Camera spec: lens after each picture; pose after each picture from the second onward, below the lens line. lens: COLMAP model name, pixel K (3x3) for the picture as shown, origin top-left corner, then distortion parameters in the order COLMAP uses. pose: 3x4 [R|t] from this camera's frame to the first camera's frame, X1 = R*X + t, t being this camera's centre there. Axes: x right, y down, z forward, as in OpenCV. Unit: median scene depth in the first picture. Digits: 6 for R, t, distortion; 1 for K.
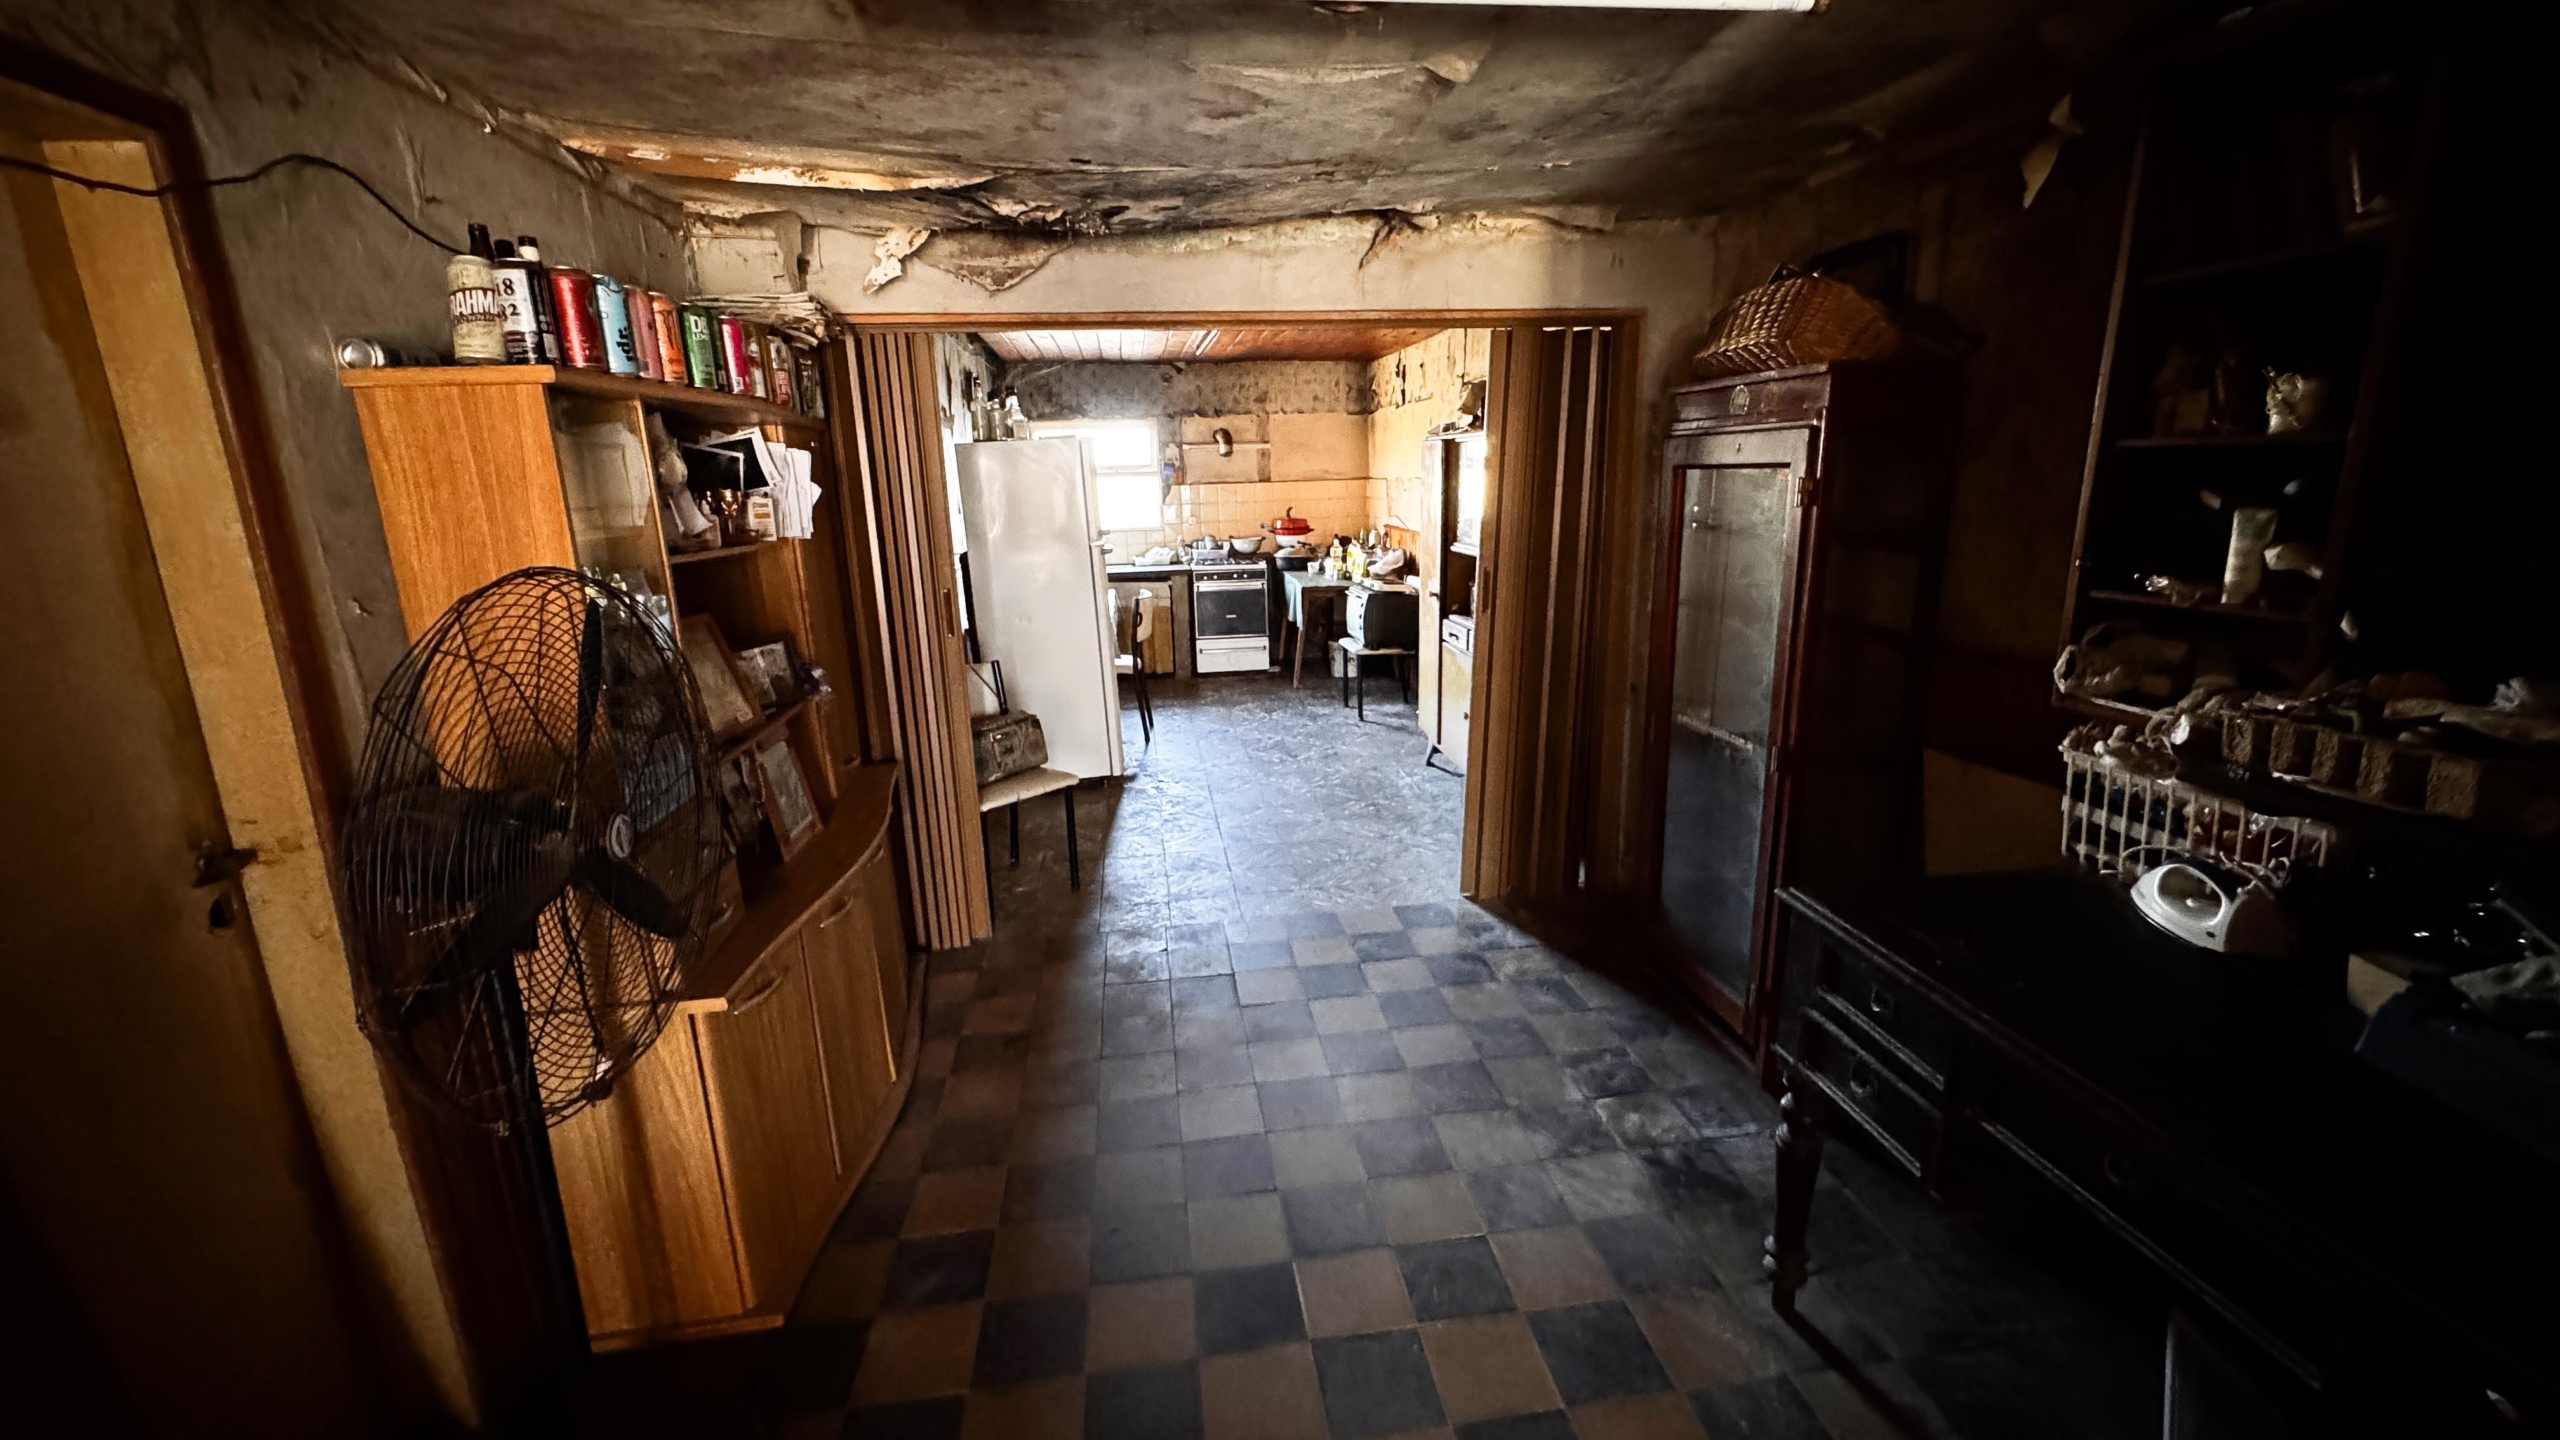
lens RADIAL K [[1022.2, 0, 1271.9], [0, 1022.2, 715.2], [0, 0, 1]] dist [0.001086, 0.000095]
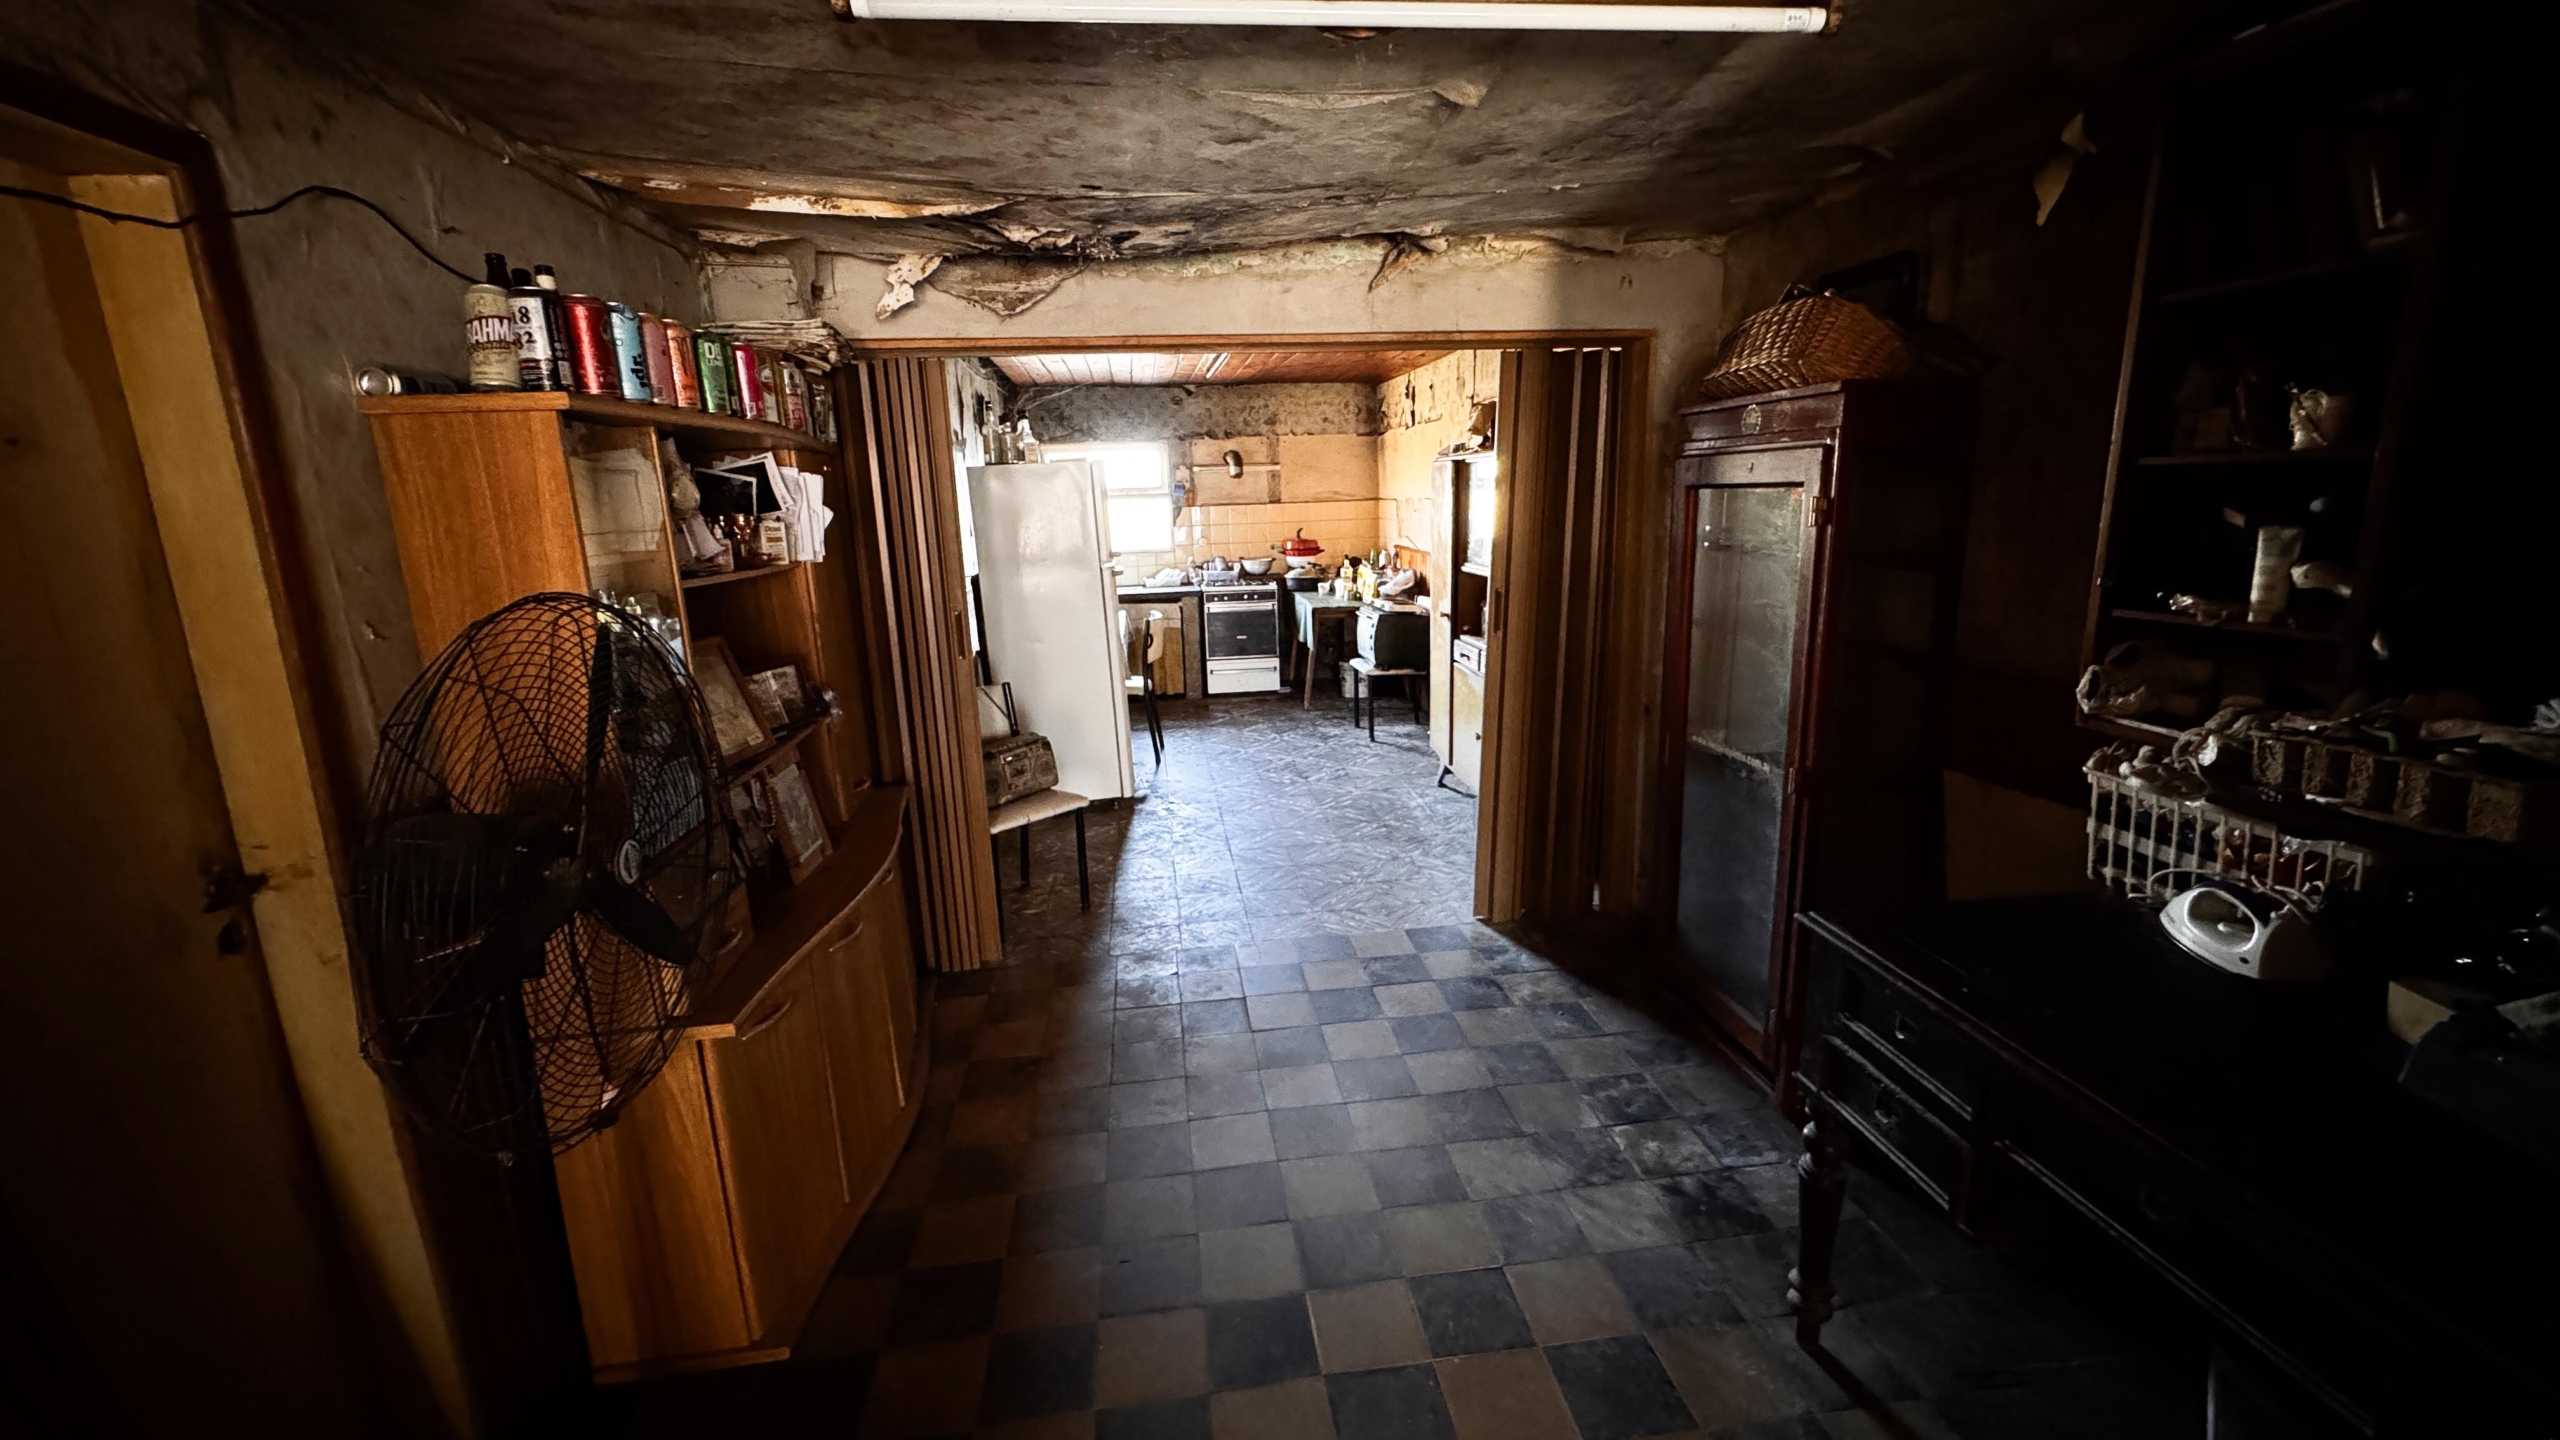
lens RADIAL K [[1022.2, 0, 1272.1], [0, 1022.2, 714.7], [0, 0, 1]] dist [0.001086, 0.000095]
pose [[0.999943, -0.002755, -0.010272, -0.000237], [0.002548, 0.999794, -0.020146, -0.001639], [0.010326, 0.020119, 0.999744, 0.004692]]
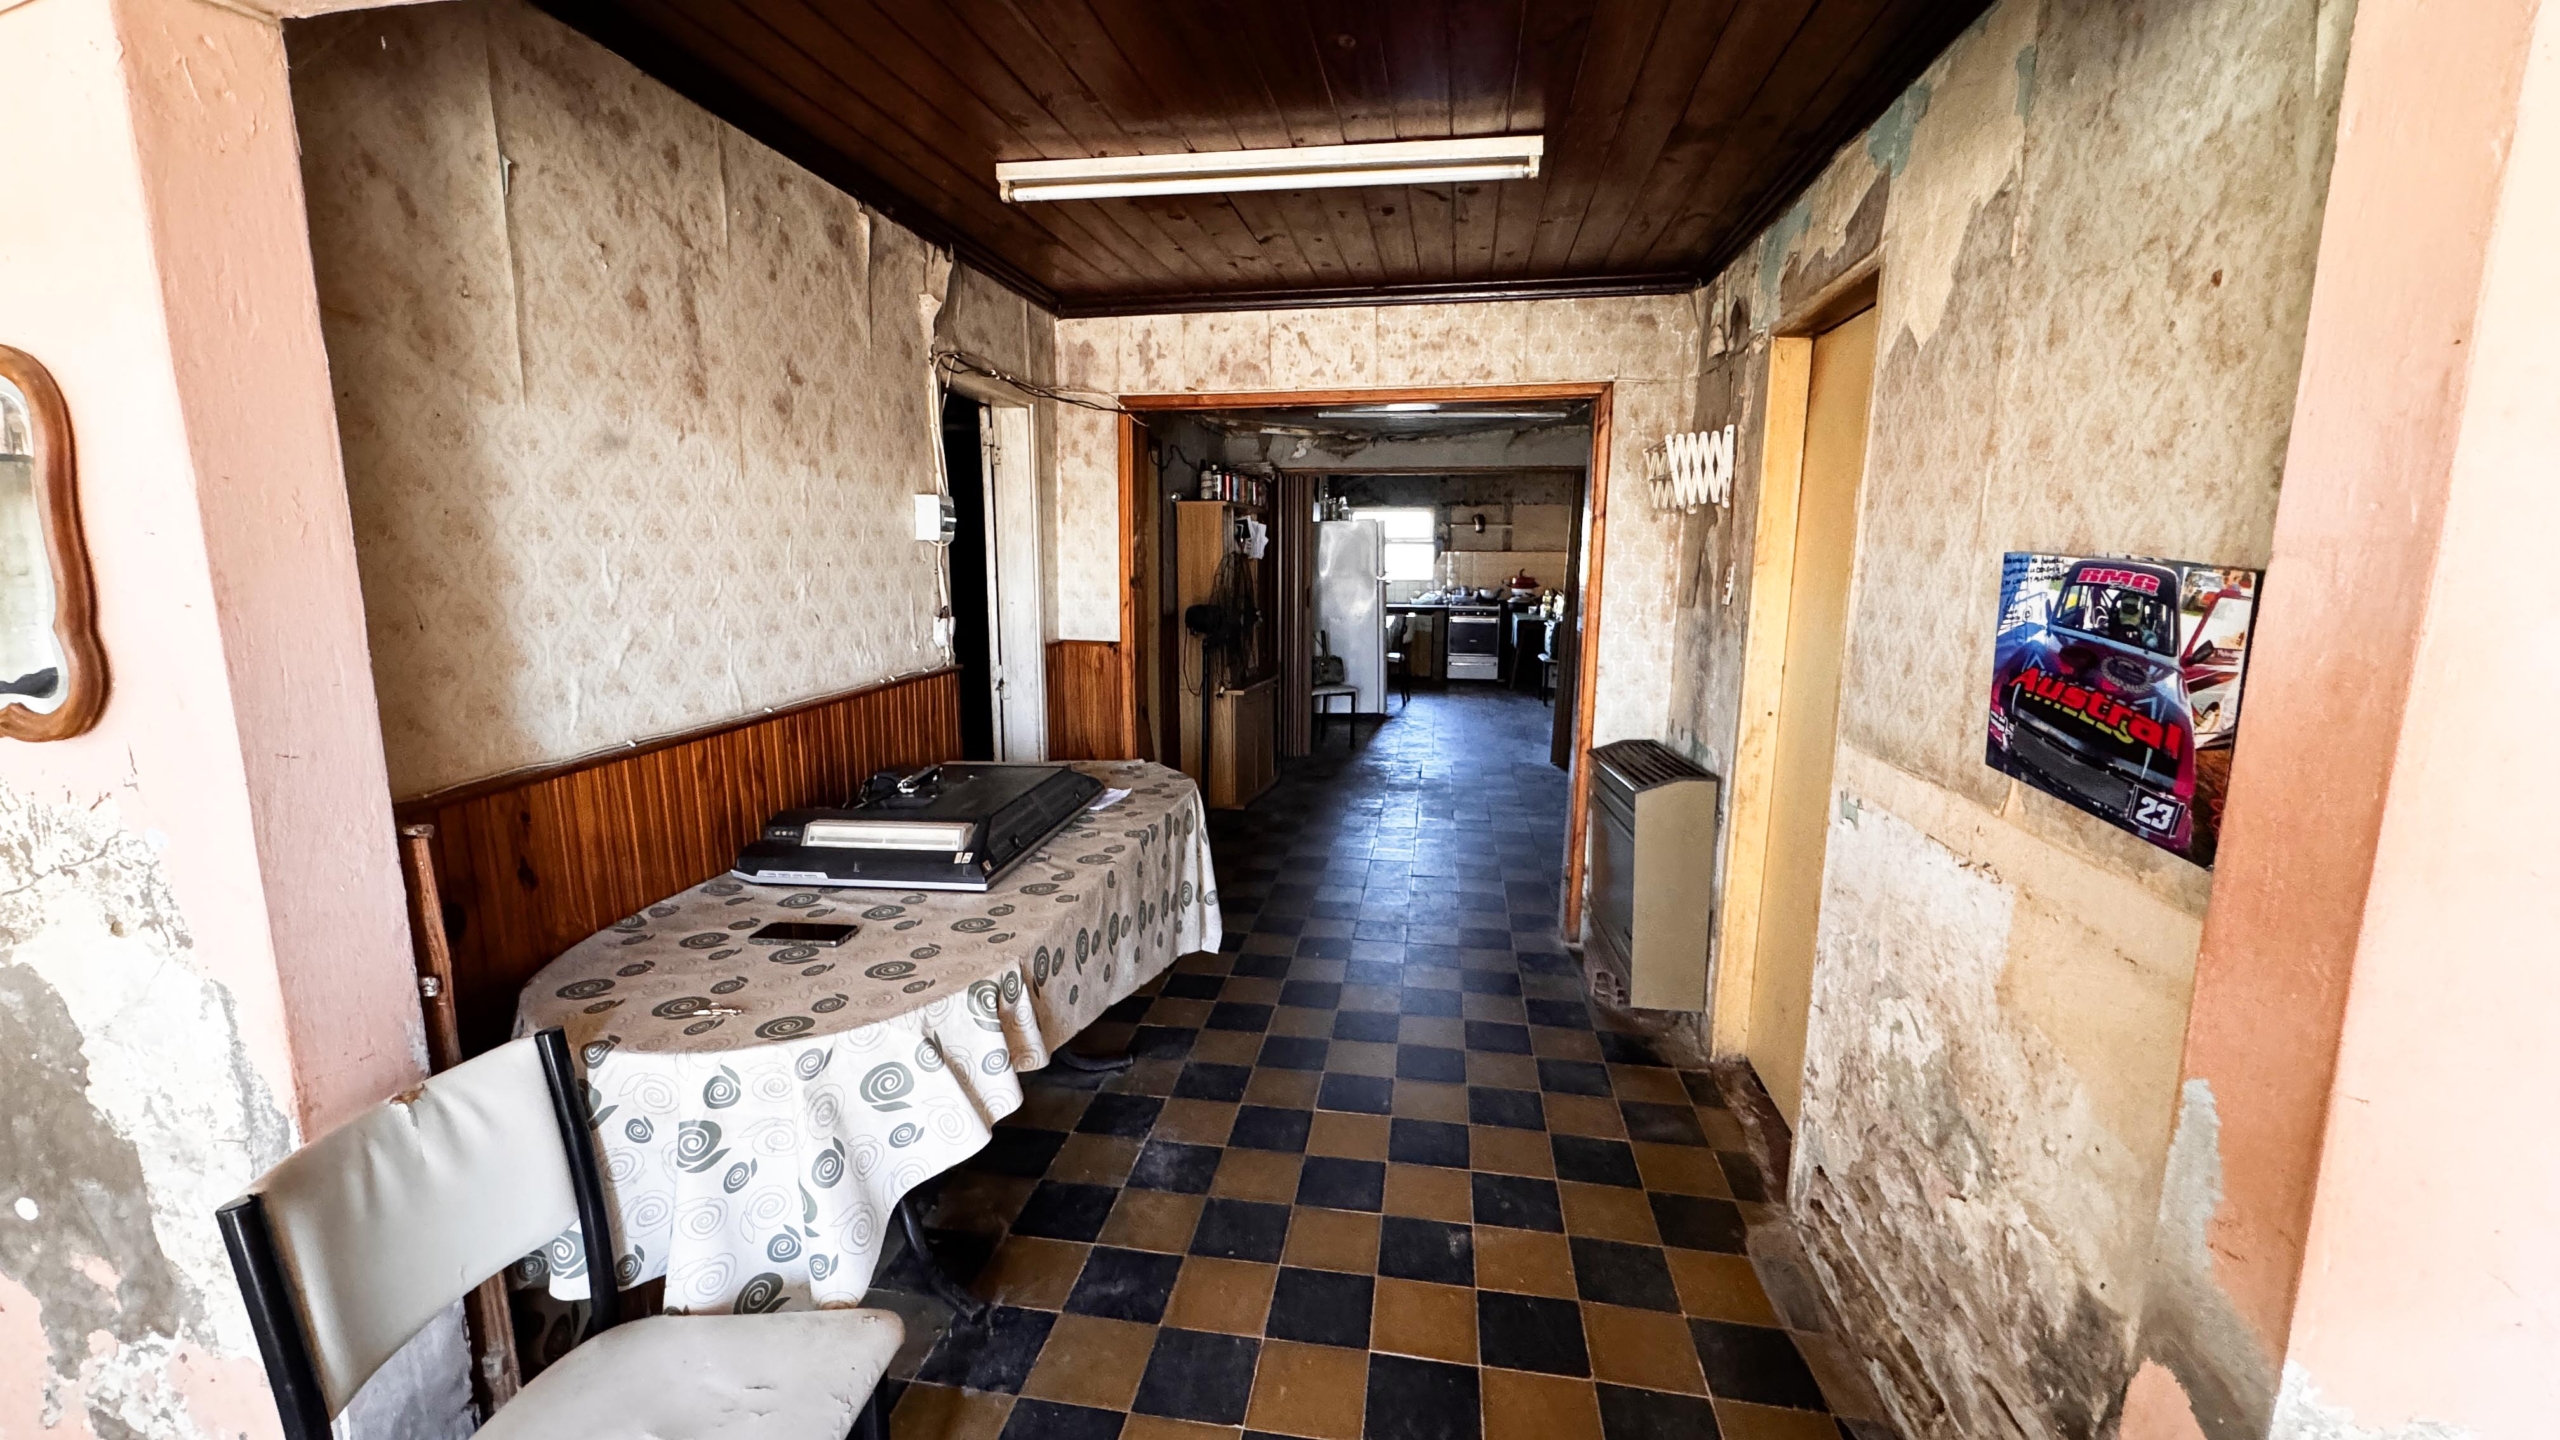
lens RADIAL K [[1022.2, 0, 1274.8], [0, 1022.2, 720.5], [0, 0, 1]] dist [0.001086, 0.000095]
pose [[0.956623, 0.079098, -0.280386, 0.356450], [-0.097410, 0.993887, -0.051963, 0.398825], [0.274562, 0.077021, 0.958480, -1.558940]]
